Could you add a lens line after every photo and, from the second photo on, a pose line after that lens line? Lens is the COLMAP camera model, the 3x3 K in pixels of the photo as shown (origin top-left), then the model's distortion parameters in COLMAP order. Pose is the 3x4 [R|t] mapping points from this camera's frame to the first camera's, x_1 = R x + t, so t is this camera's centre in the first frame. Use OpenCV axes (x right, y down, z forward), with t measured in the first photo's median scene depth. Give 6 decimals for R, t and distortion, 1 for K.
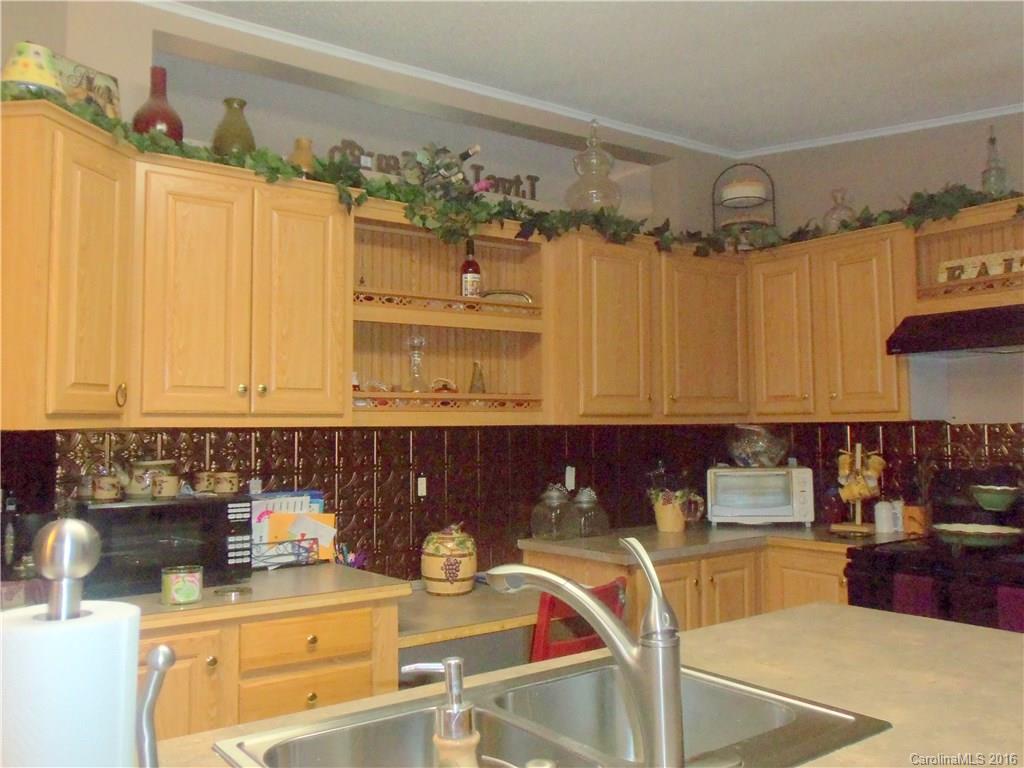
lens RADIAL K [[910.0, 0, 530.5], [0, 910.0, 384.4], [0, 0, 1]] dist [0.001930, 0.025913]
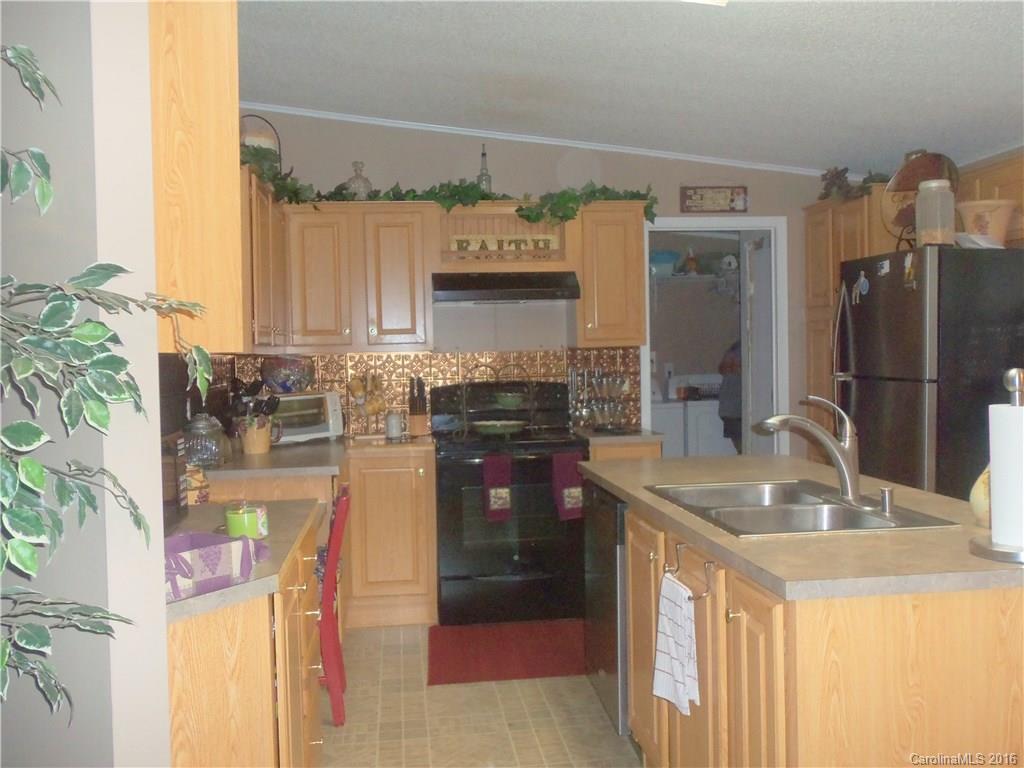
lens RADIAL K [[910.0, 0, 515.3], [0, 910.0, 379.8], [0, 0, 1]] dist [0.001930, 0.025913]
pose [[0.495875, -0.020703, 0.868147, -0.717414], [-0.022003, 0.999095, 0.036393, 0.032323], [-0.868115, -0.037148, 0.494970, 0.234422]]
